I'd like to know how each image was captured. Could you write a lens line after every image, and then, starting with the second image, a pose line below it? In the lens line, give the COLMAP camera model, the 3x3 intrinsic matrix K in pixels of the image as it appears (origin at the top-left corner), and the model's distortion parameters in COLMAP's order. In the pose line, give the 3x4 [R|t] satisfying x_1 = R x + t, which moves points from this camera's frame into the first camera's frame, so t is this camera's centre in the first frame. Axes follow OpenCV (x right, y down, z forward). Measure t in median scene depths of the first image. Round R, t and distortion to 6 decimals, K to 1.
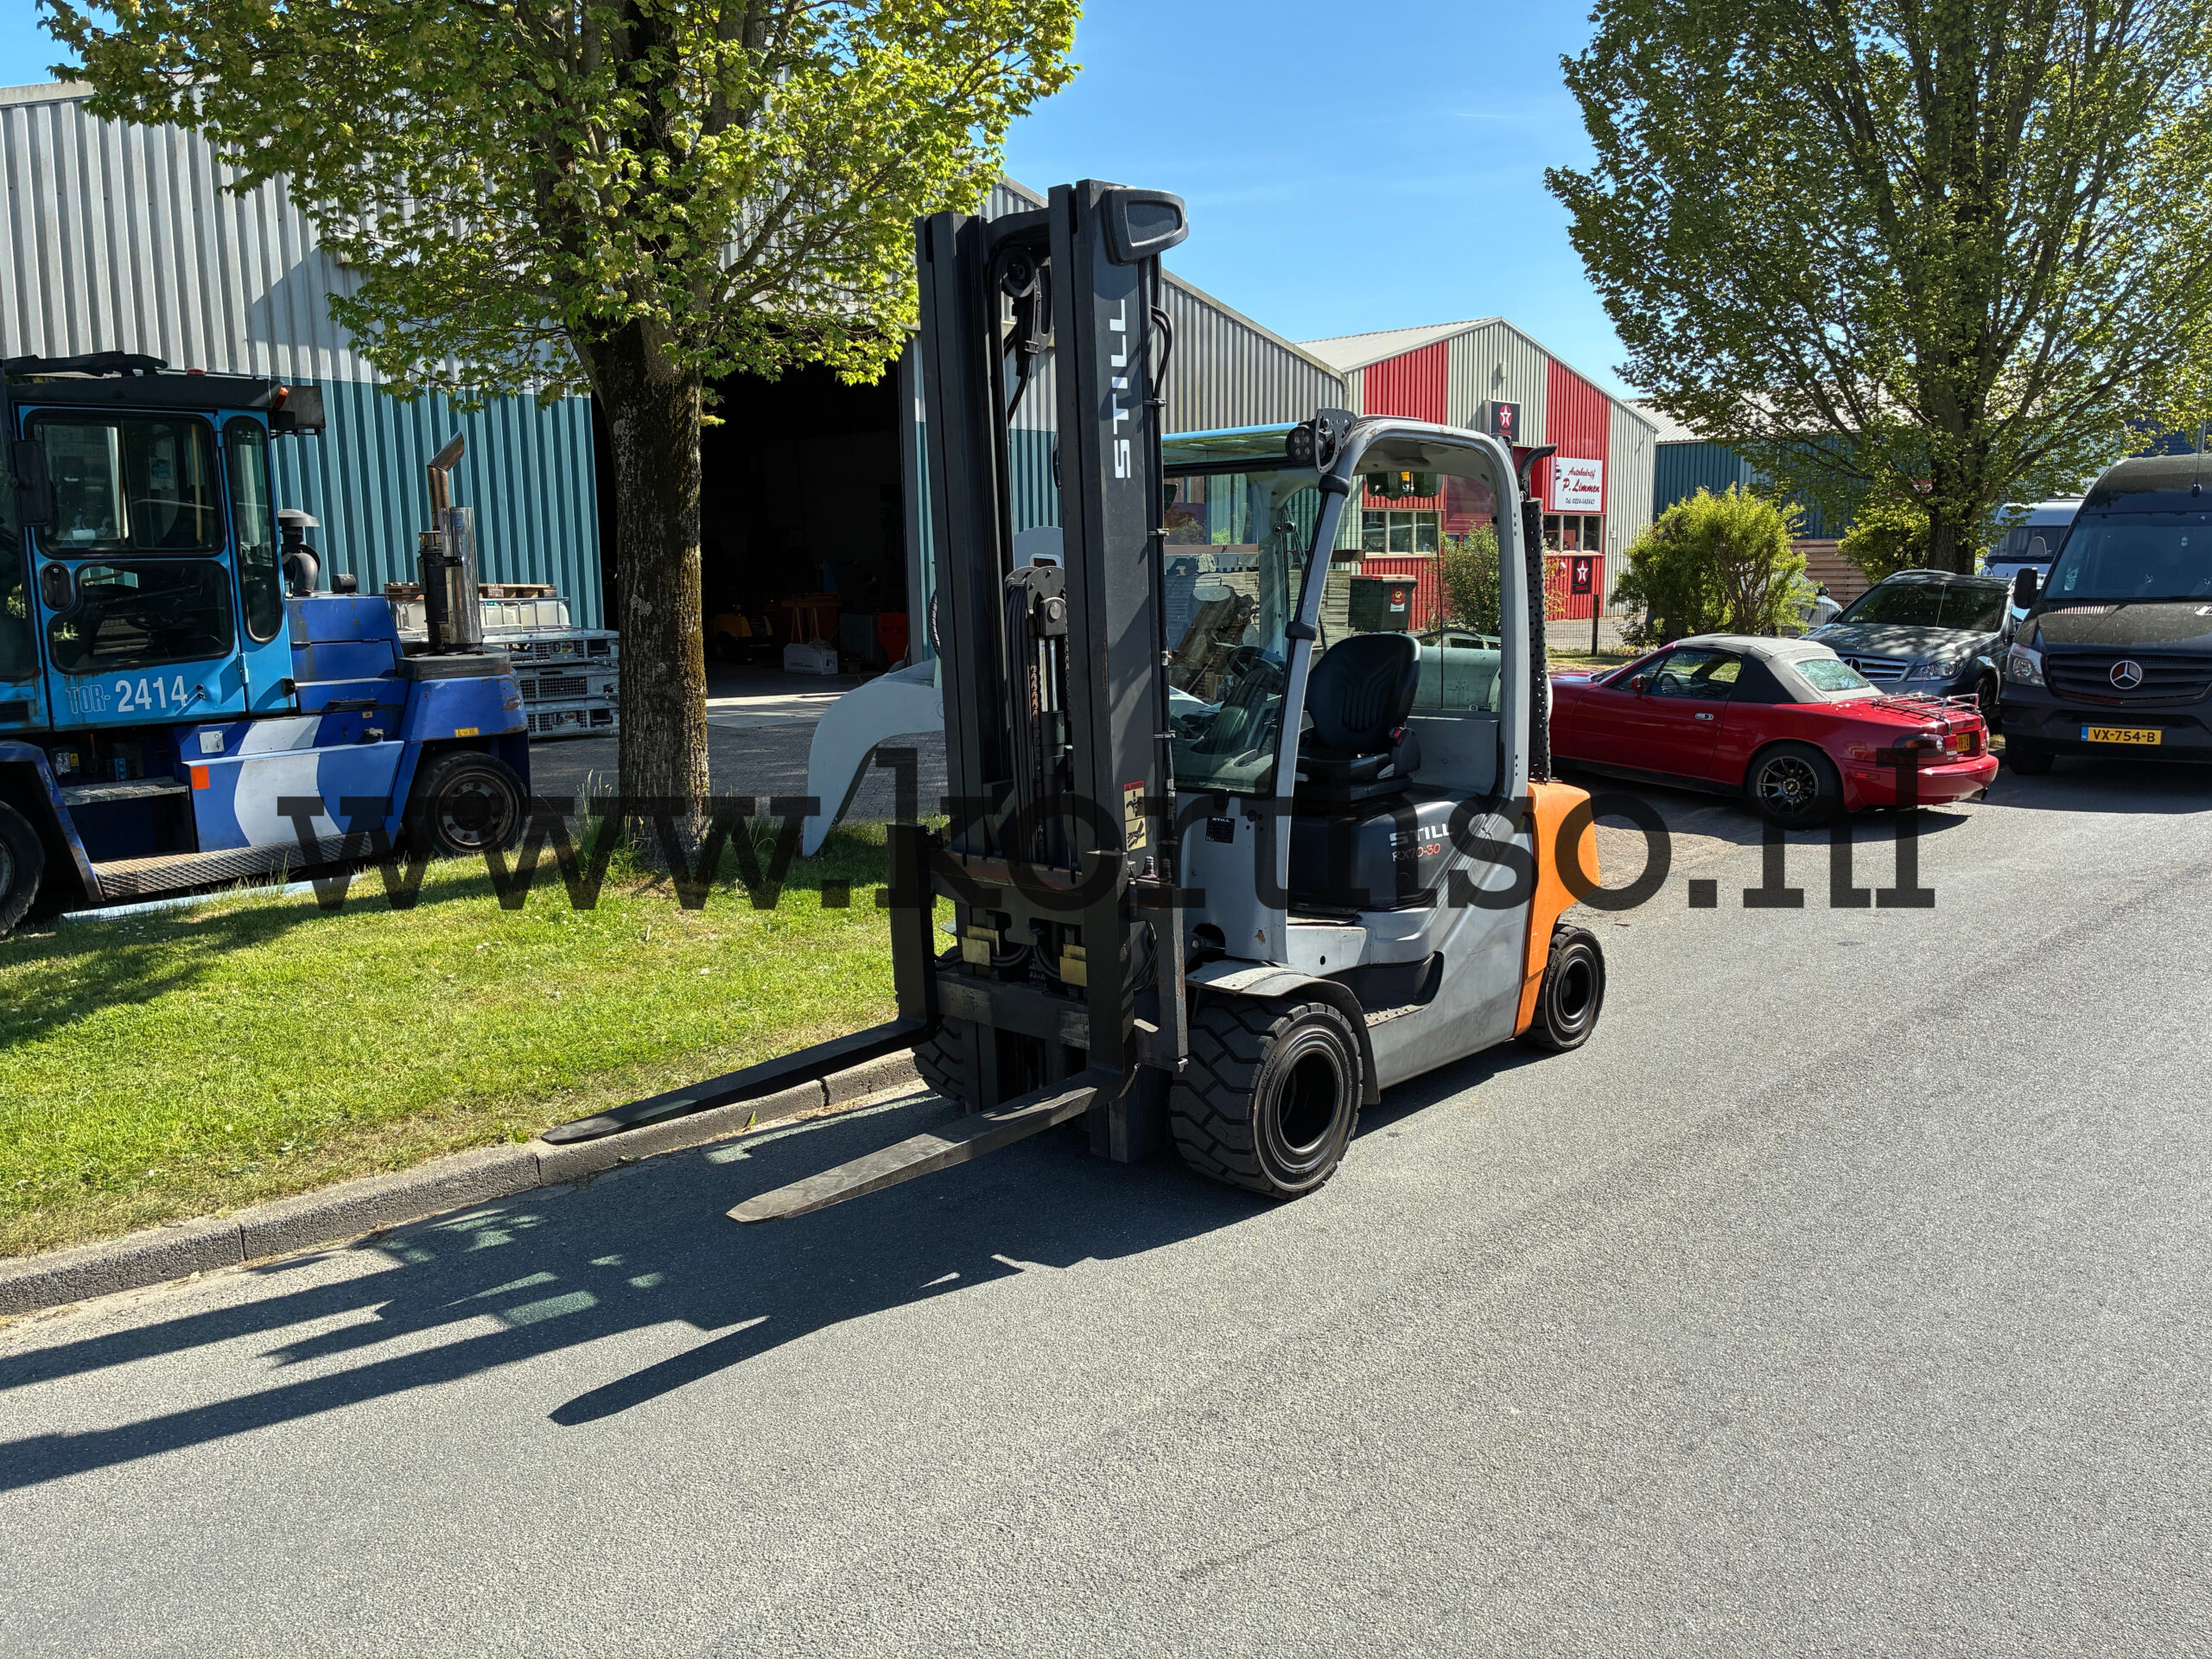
lens RADIAL K [[1675.0, 0, 1108.9], [0, 1675.0, 830.0], [0, 0, 1]] dist [0.054144, -0.074687]
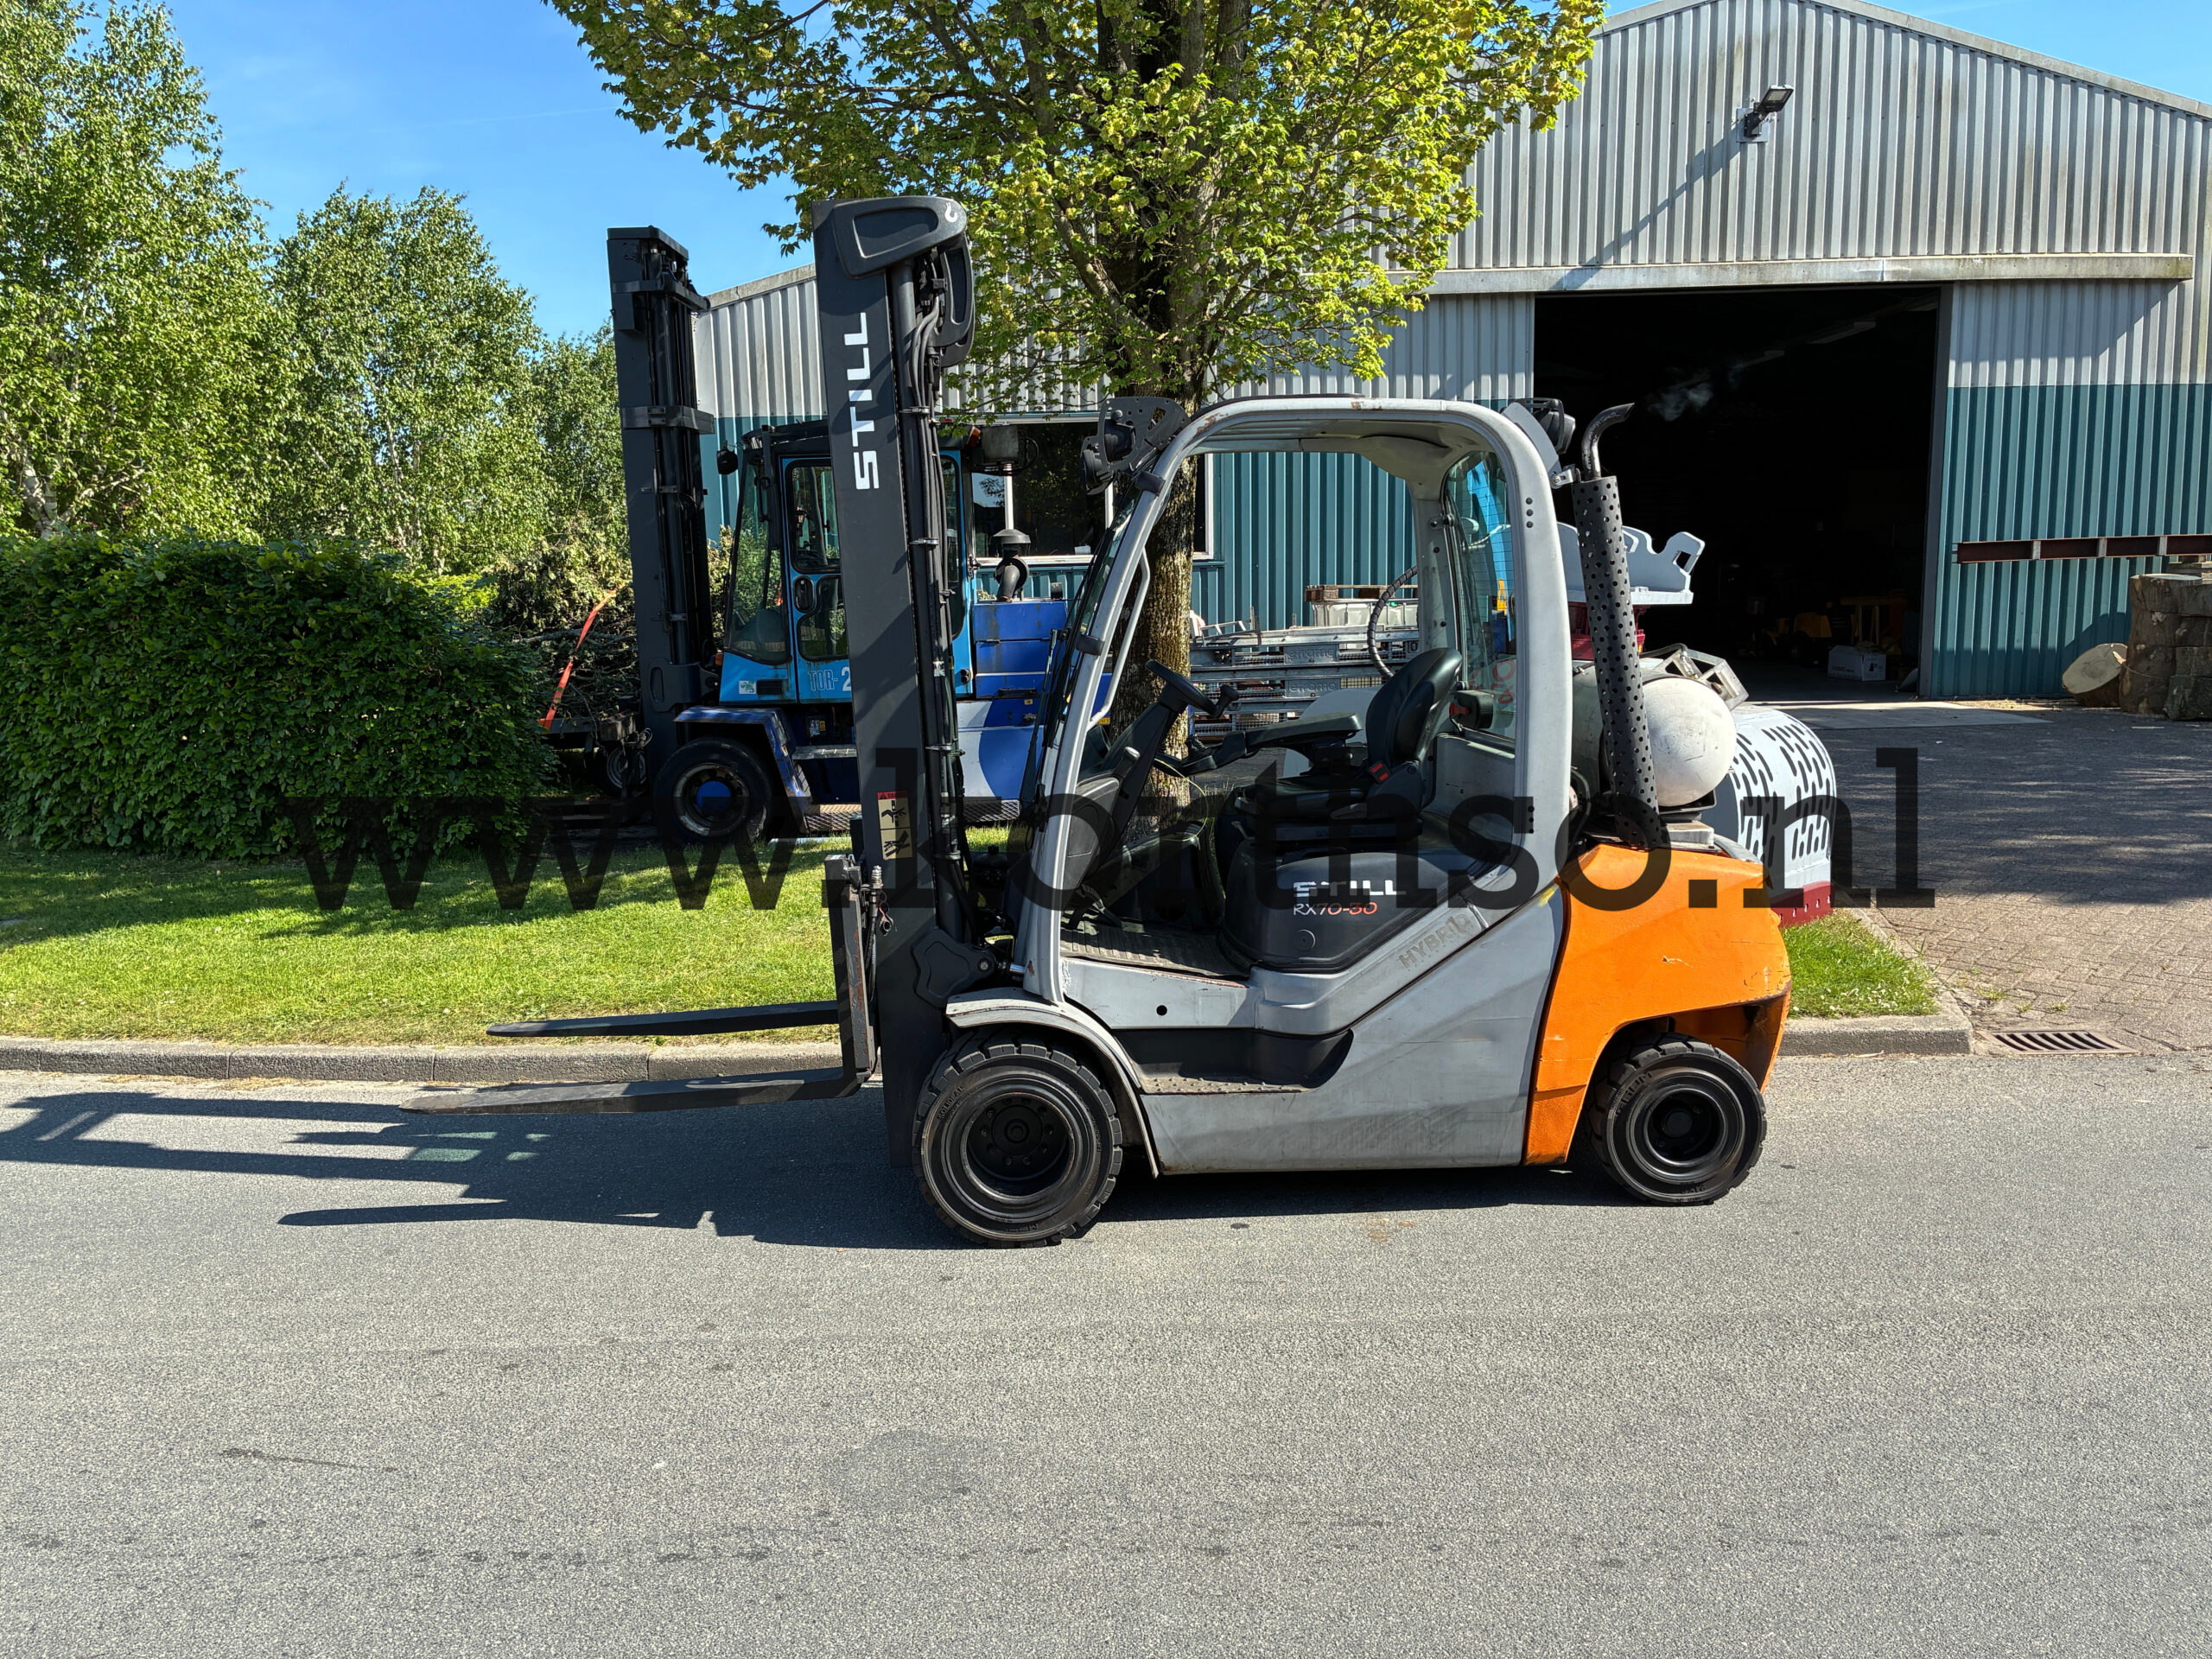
lens RADIAL K [[1675.0, 0, 1080.8], [0, 1675.0, 841.6], [0, 0, 1]] dist [0.054144, -0.074687]
pose [[0.709368, 0.100434, -0.697646, 0.467019], [-0.094181, 0.994426, 0.047396, -0.033289], [0.698518, 0.032083, 0.714873, 0.211356]]
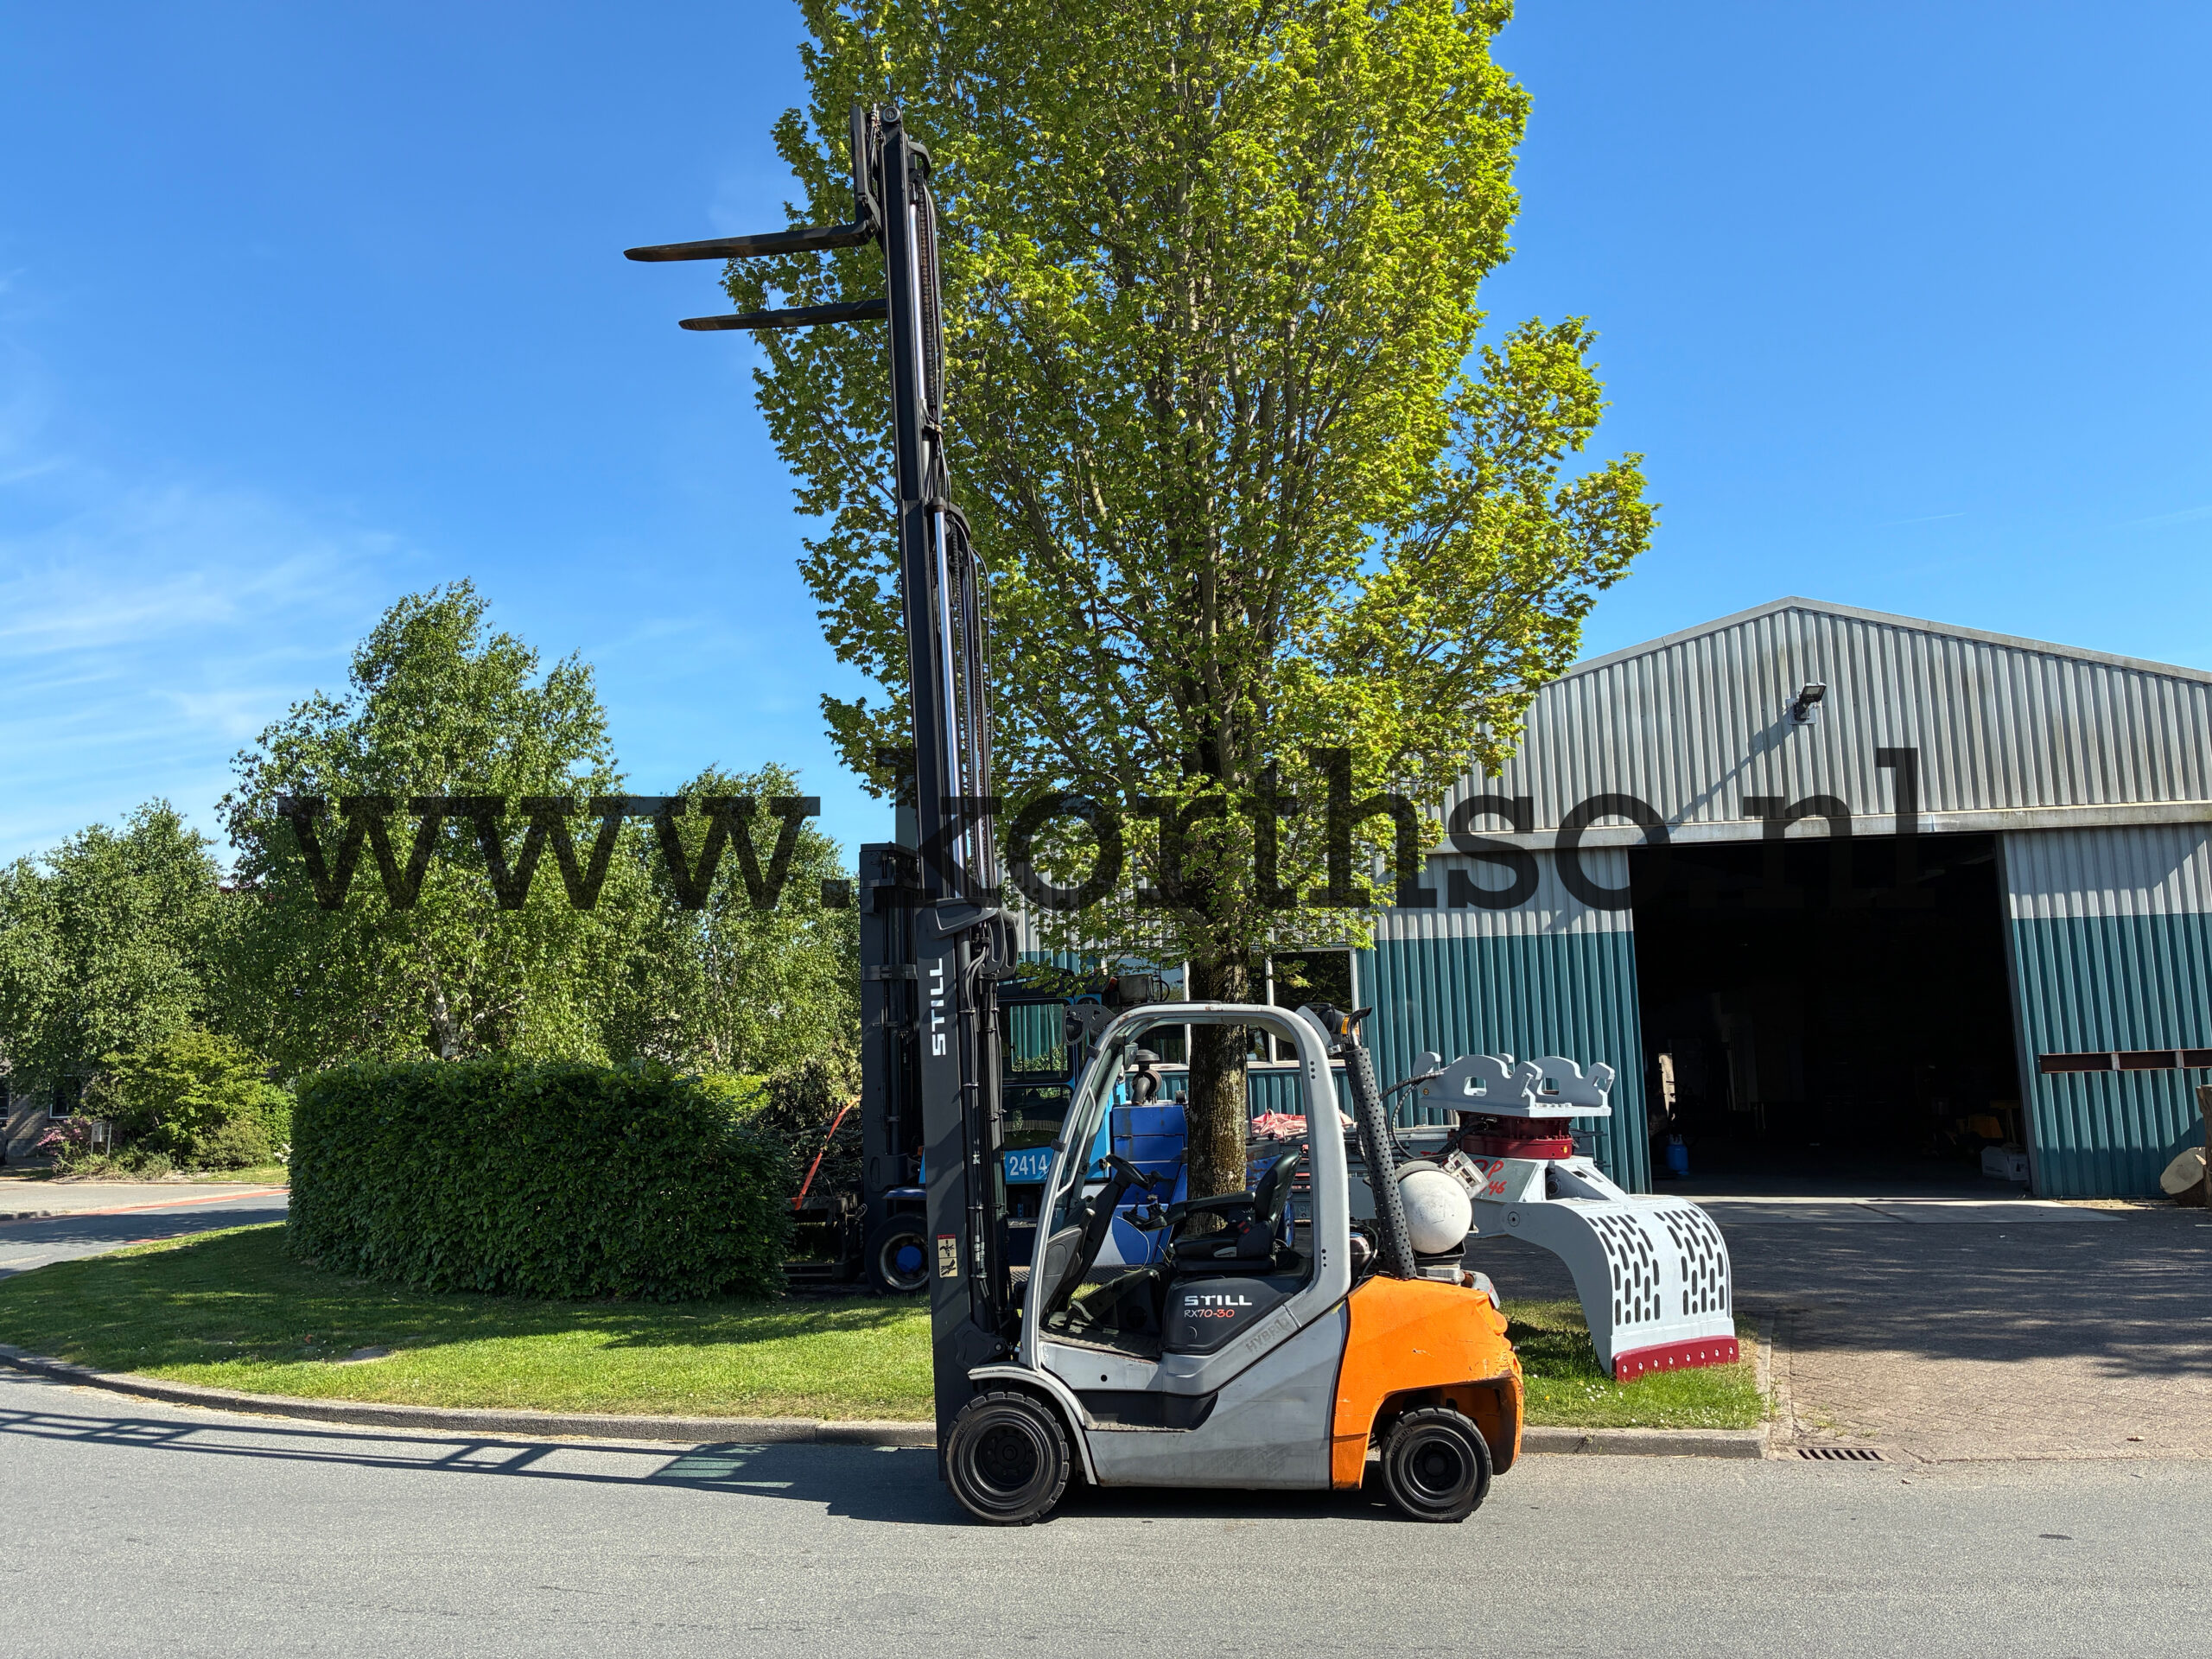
lens RADIAL K [[1675.0, 0, 1095.7], [0, 1675.0, 822.8], [0, 0, 1]] dist [0.054144, -0.074687]
pose [[0.586212, -0.126174, -0.800272, 0.878466], [-0.108987, 0.966537, -0.232223, -0.030344], [0.802794, 0.223351, 0.552844, 0.055726]]
